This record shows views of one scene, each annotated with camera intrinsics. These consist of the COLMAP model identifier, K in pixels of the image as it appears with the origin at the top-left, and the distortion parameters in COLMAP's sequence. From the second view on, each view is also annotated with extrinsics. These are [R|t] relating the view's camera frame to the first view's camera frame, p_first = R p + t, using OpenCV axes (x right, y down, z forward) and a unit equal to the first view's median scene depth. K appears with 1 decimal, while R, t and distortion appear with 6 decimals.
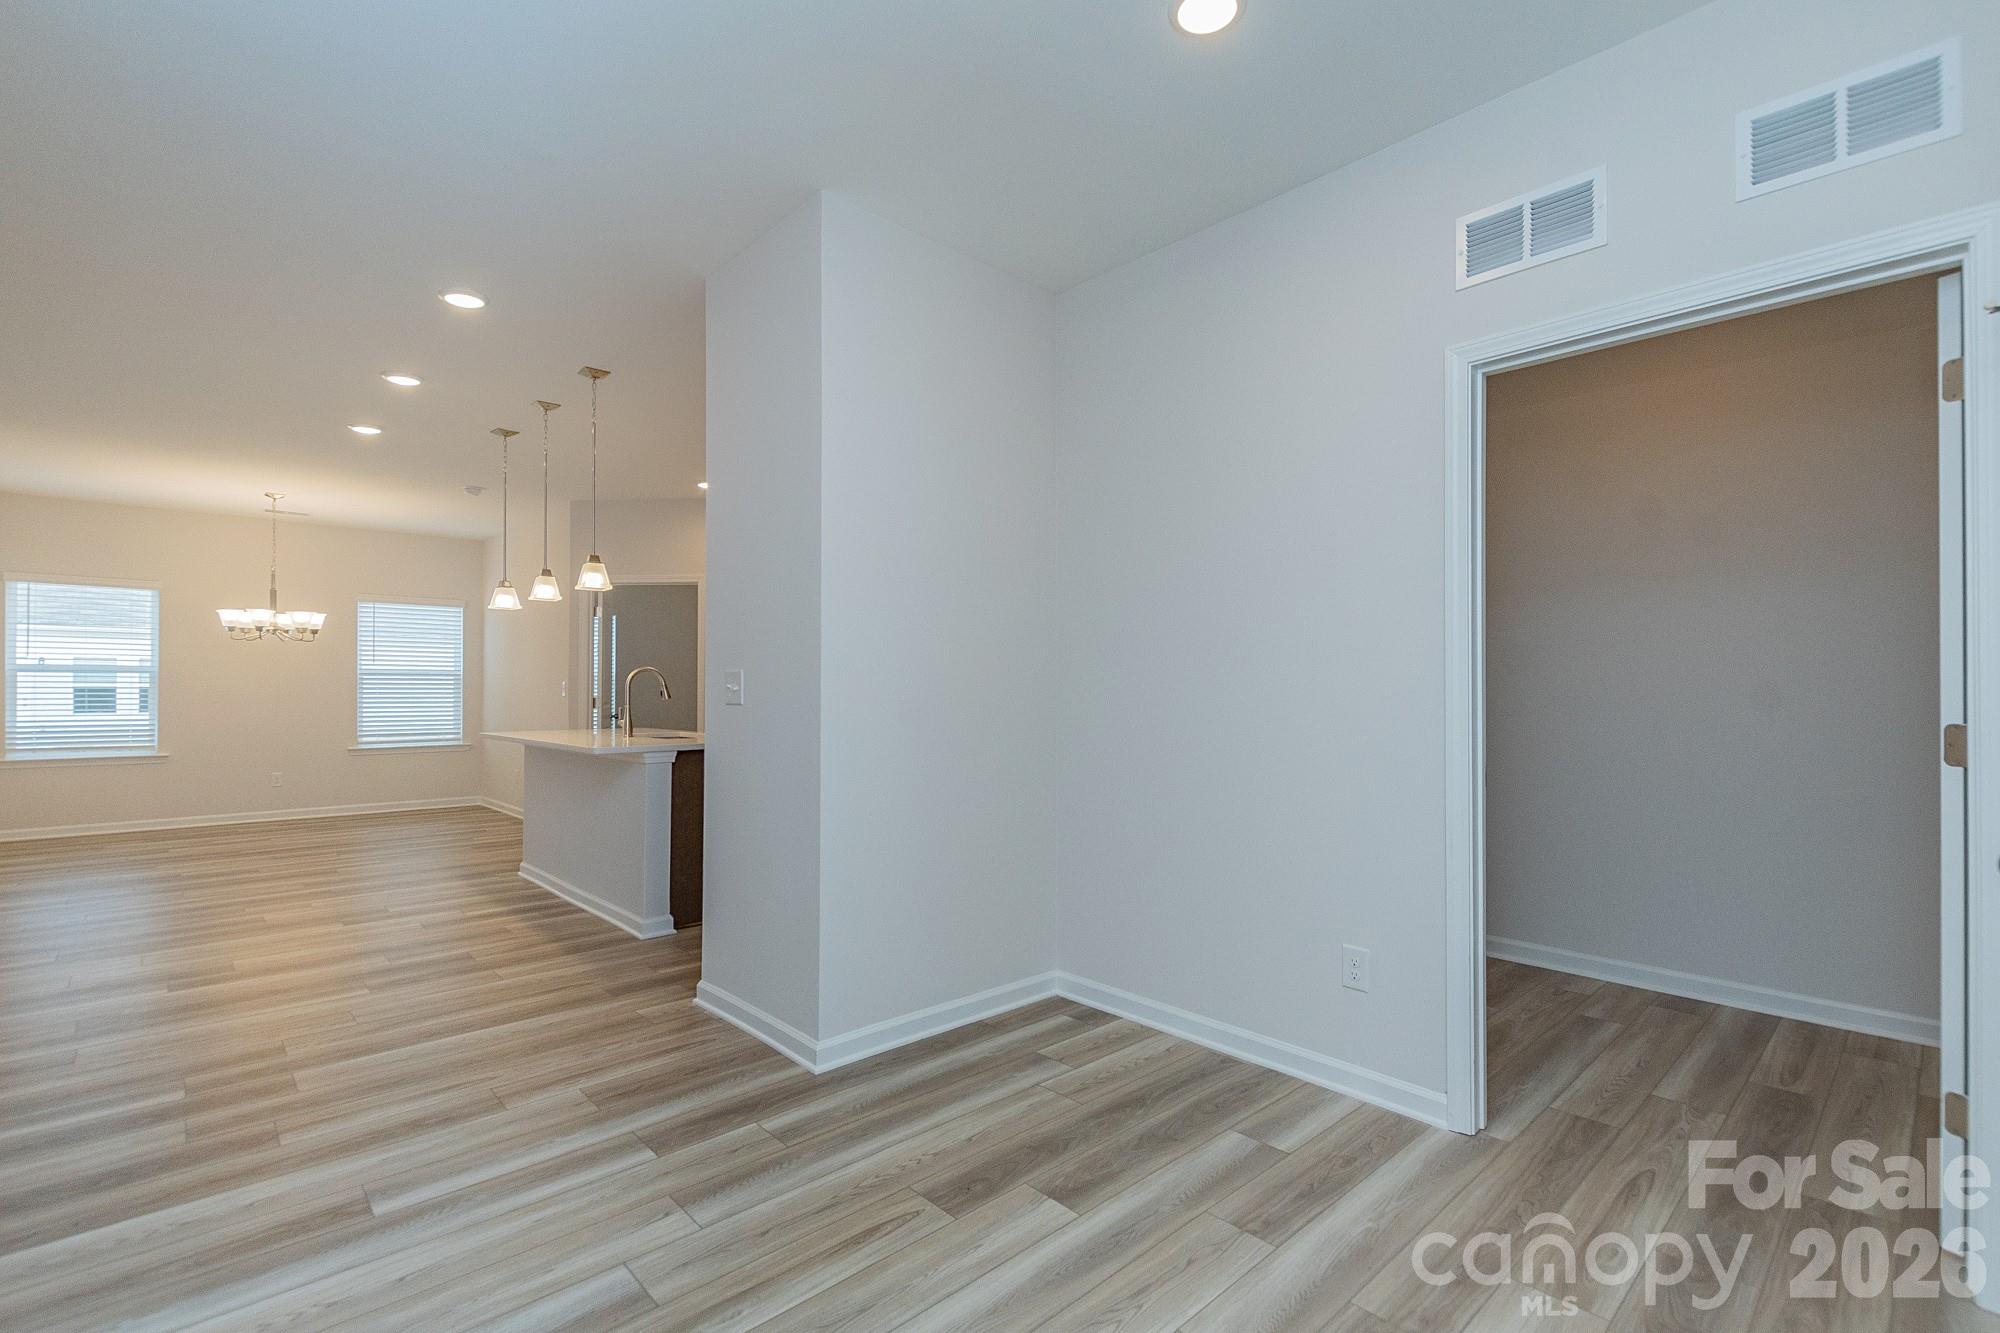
lens RADIAL K [[918.1, 0, 990.7], [0, 918.1, 674.0], [0, 0, 1]] dist [0.002294, 0.000549]
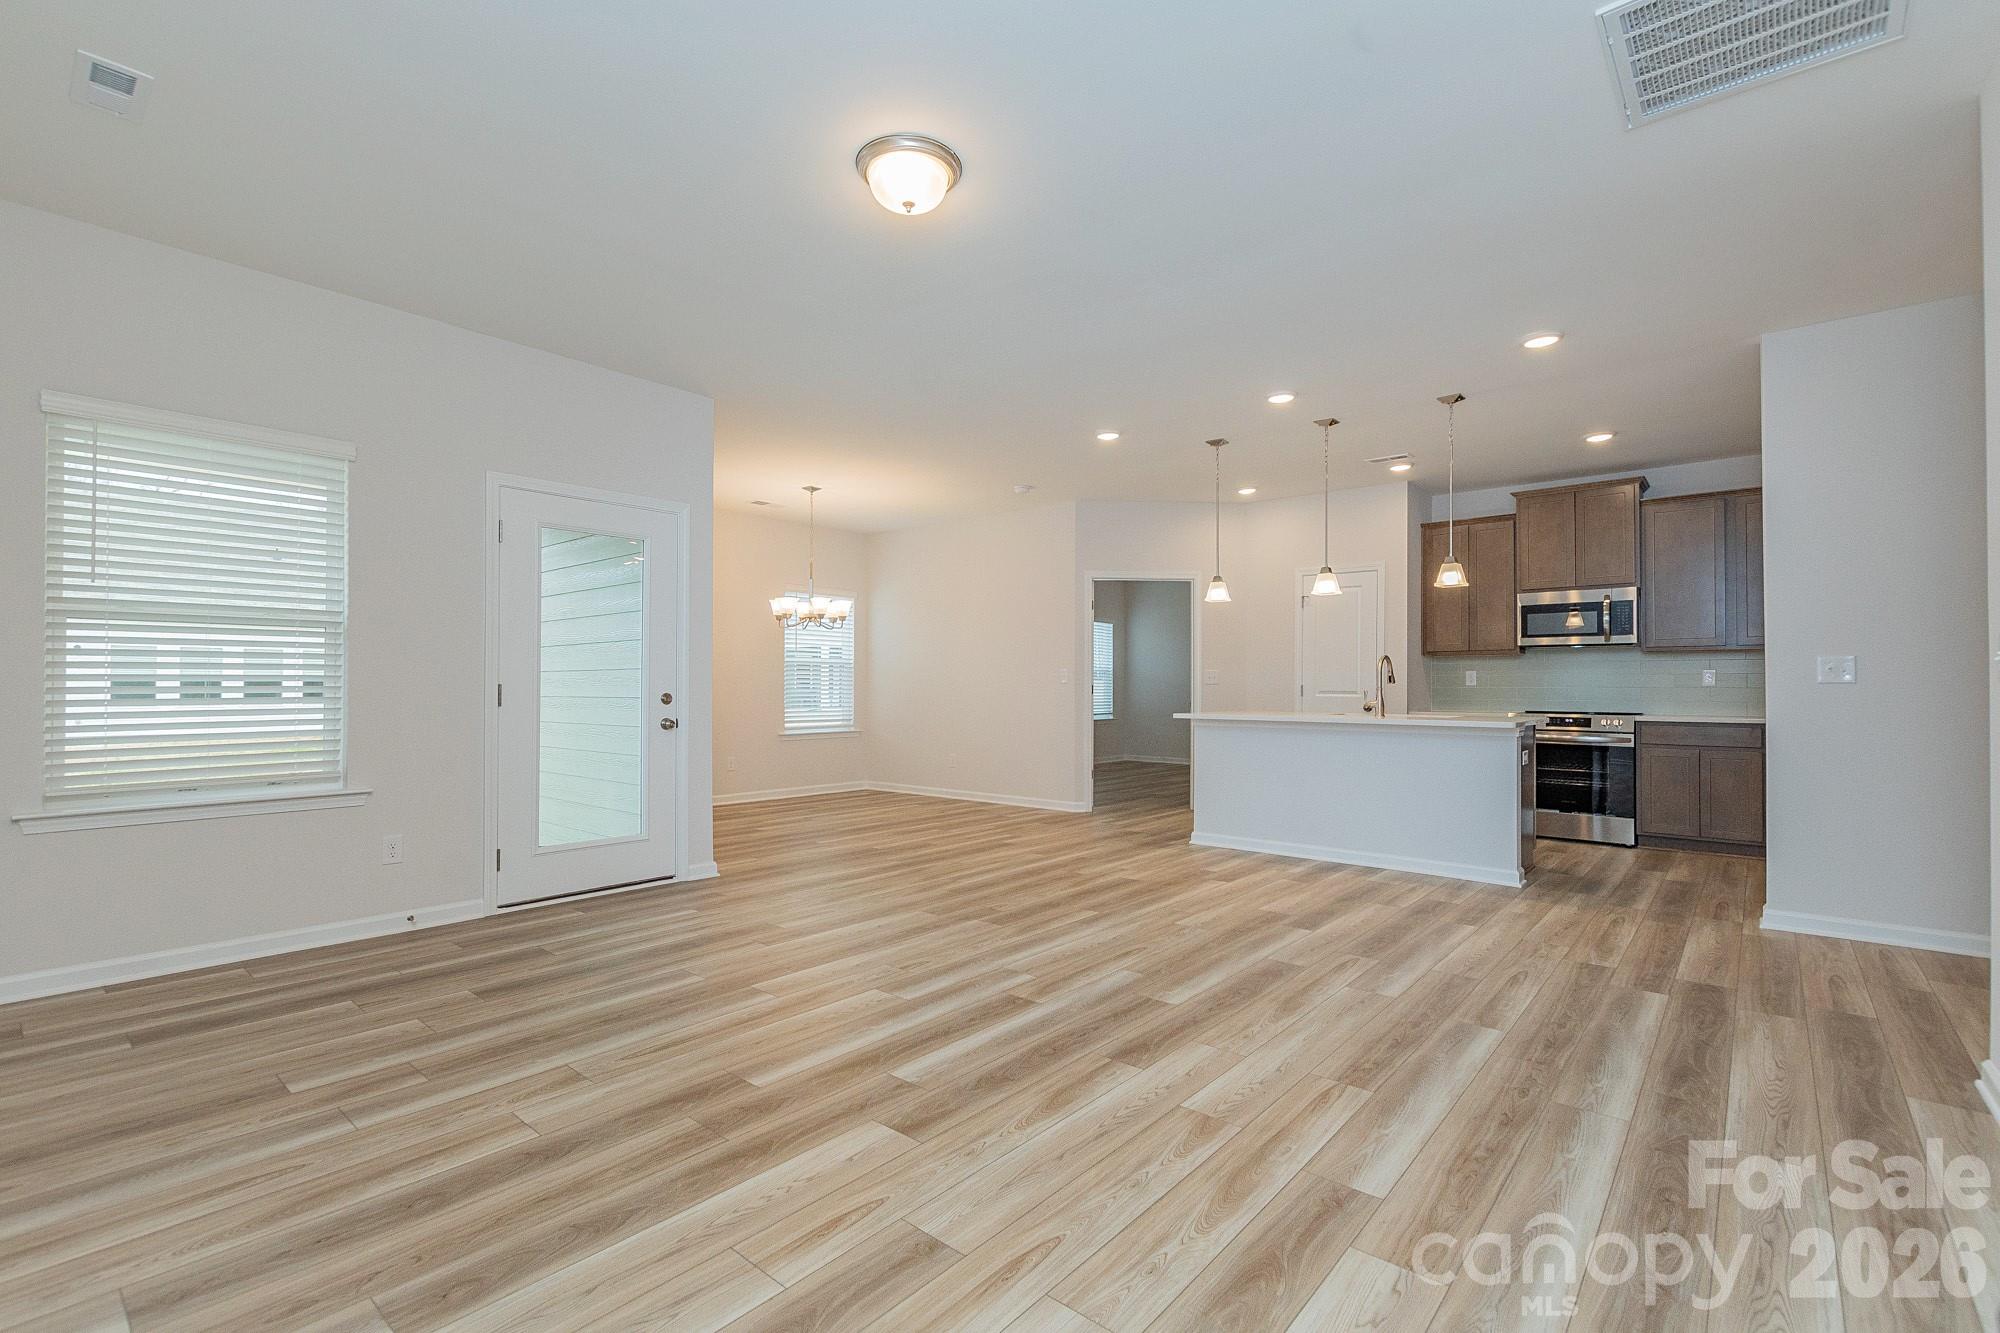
lens RADIAL K [[898.7, 0, 993.8], [0, 898.7, 674.2], [0, 0, 1]] dist [0.001886, 0.000188]
pose [[0.993266, 0.006902, 0.115653, -0.689497], [-0.006970, 0.999976, 0.000180, 0.013108], [-0.115649, -0.000984, 0.993290, -0.033372]]
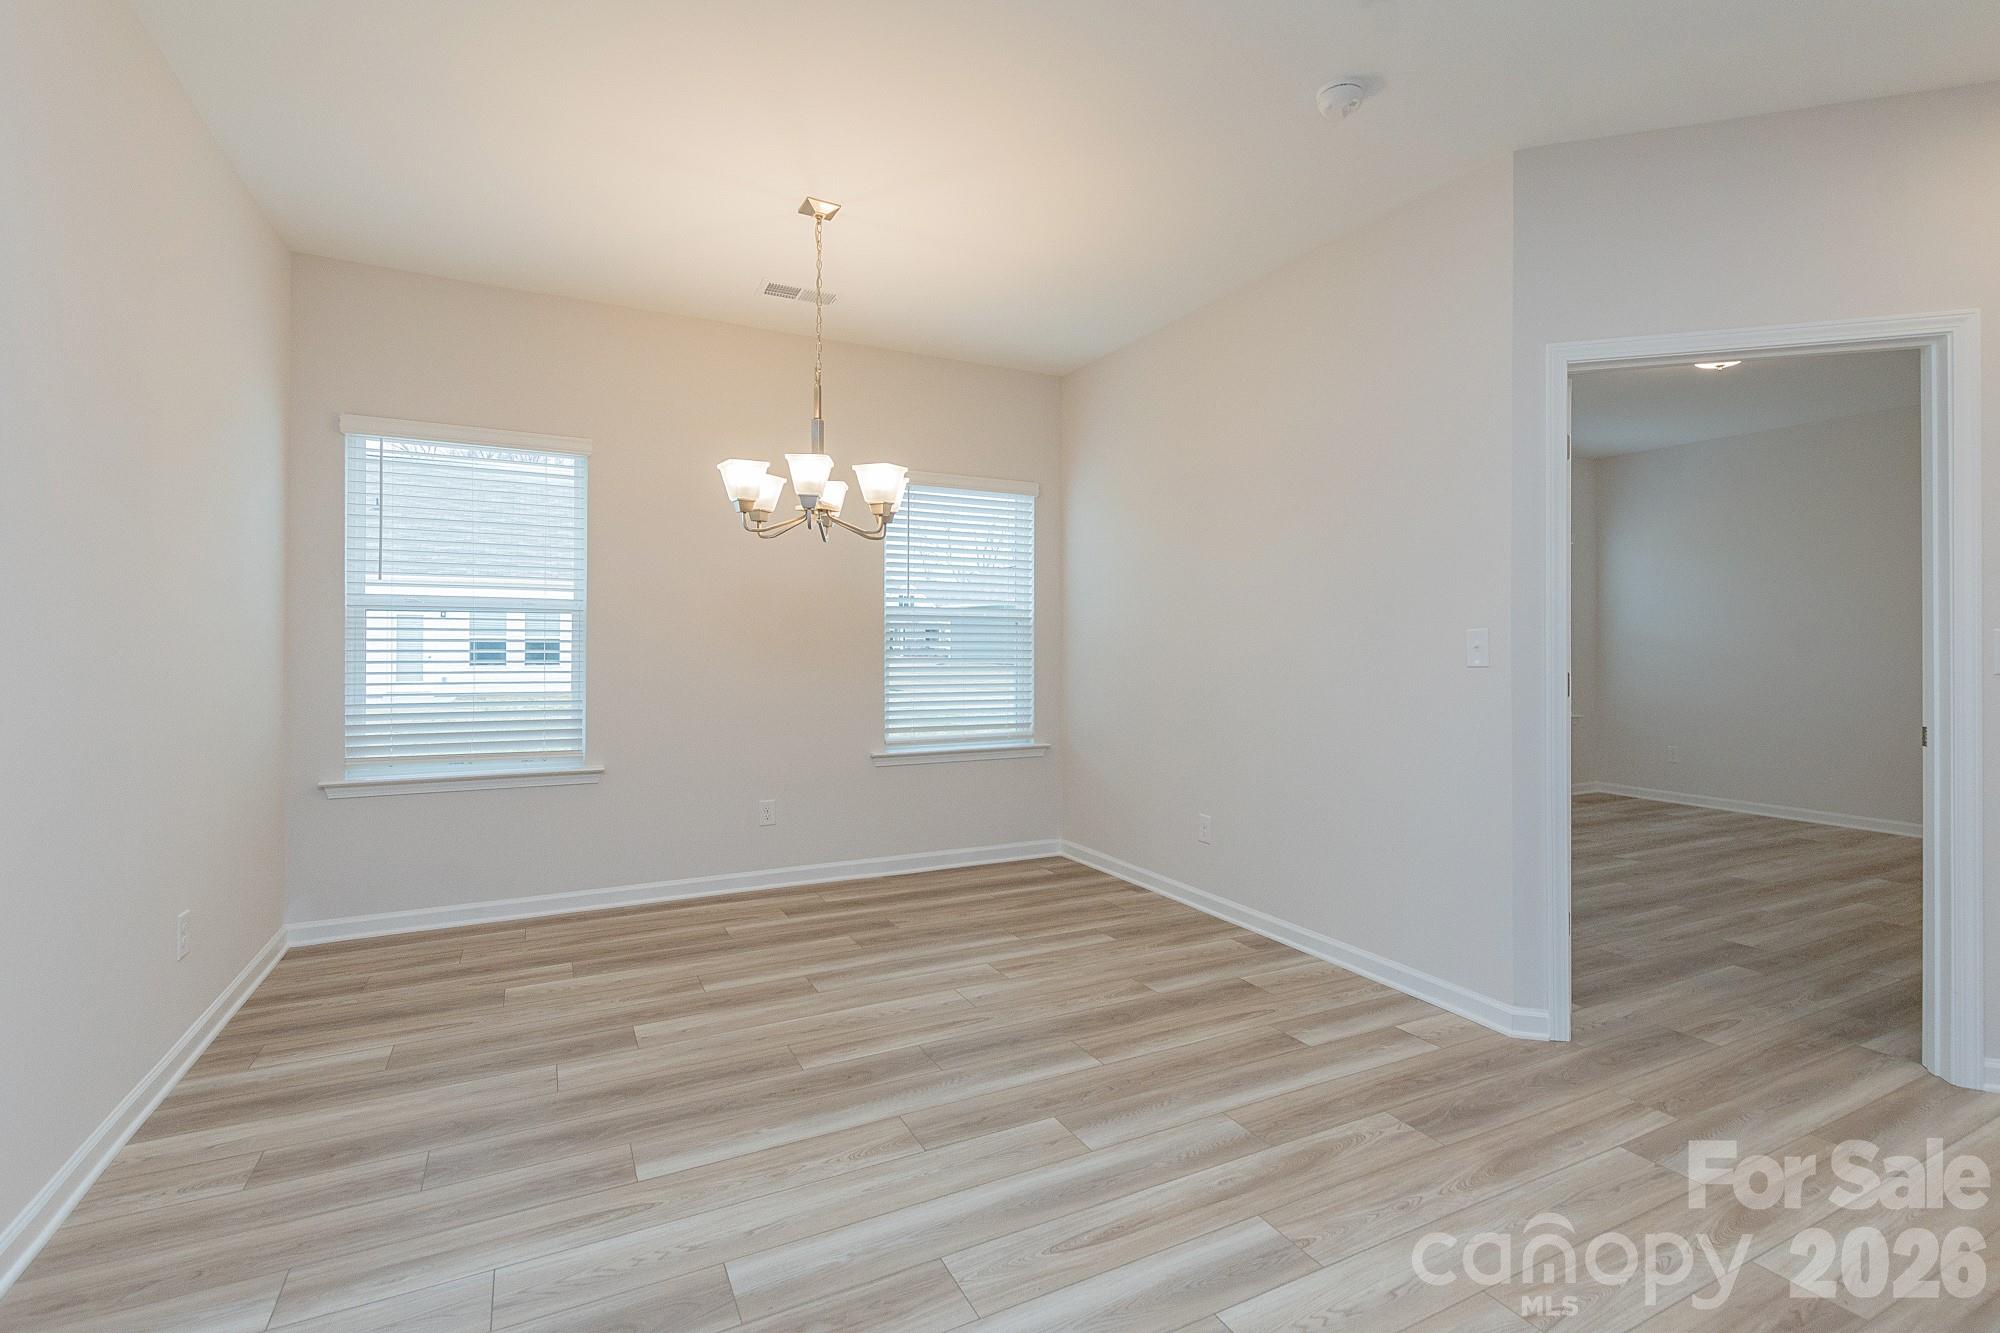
lens RADIAL K [[935.4, 0, 1012.4], [0, 935.4, 637.9], [0, 0, 1]] dist [0.001888, -0.001161]
pose [[0.963647, 0.001922, -0.267173, -0.565710], [0.000230, 0.999968, 0.008025, 0.009609], [0.267180, -0.007795, 0.963615, 0.590668]]
